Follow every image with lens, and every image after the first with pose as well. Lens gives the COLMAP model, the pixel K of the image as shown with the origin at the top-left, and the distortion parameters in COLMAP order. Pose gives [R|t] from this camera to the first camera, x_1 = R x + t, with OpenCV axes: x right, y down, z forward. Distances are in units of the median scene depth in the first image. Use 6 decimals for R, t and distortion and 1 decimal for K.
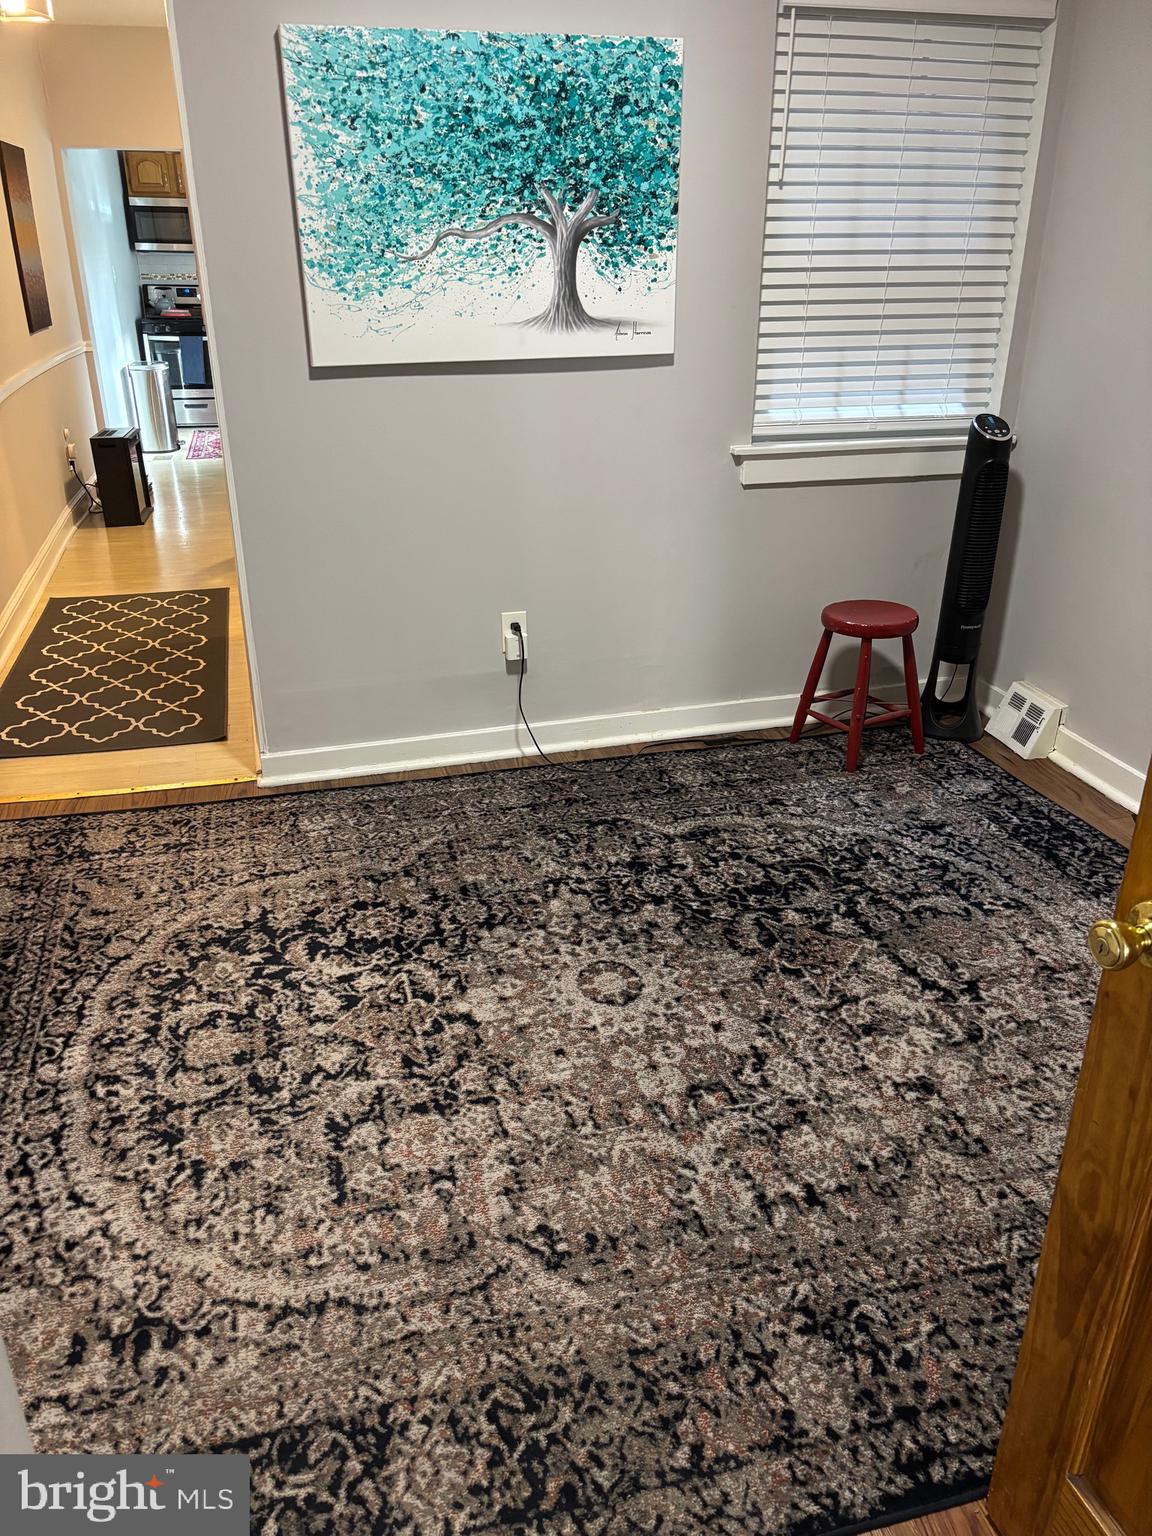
lens RADIAL K [[1166.3, 0, 575.8], [0, 1166.3, 768.2], [0, 0, 1]] dist [0.014293, -0.005254]
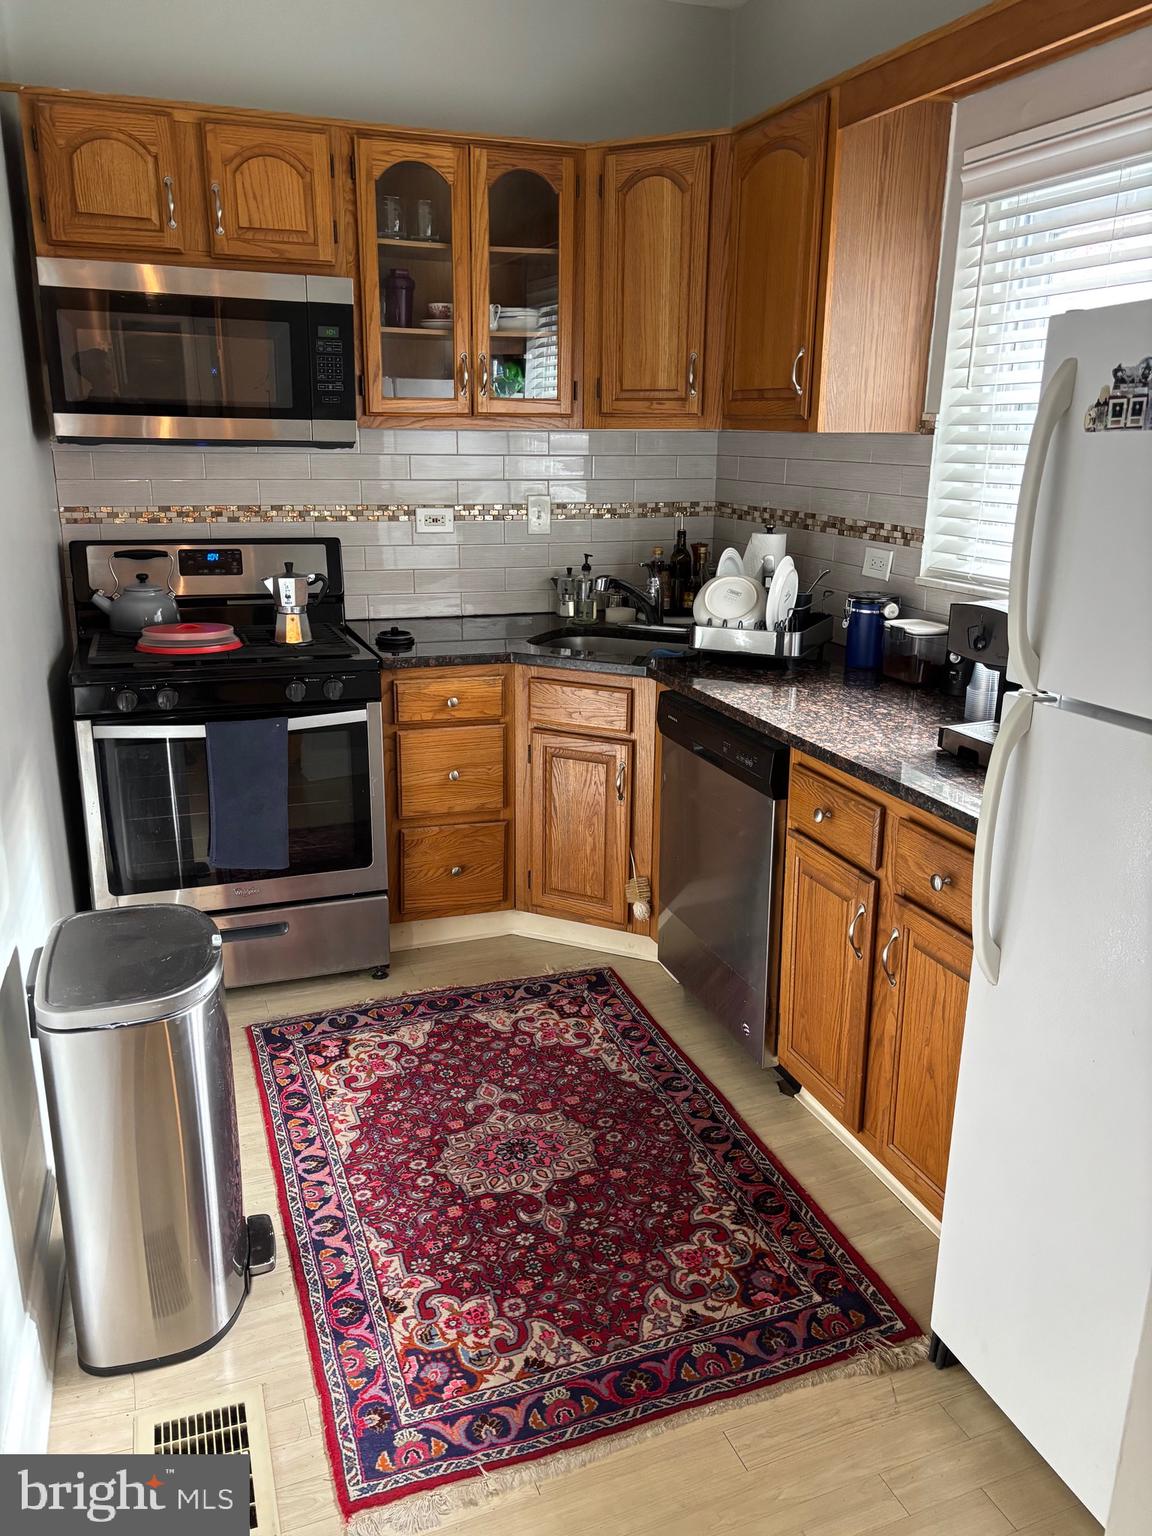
lens RADIAL K [[1166.3, 0, 576.2], [0, 1166.3, 767.0], [0, 0, 1]] dist [0.014293, -0.005254]
pose [[0.995502, -0.024056, 0.091634, -0.268781], [0.036219, 0.990389, -0.133485, -0.310295], [-0.087542, 0.136204, 0.986805, 0.696861]]
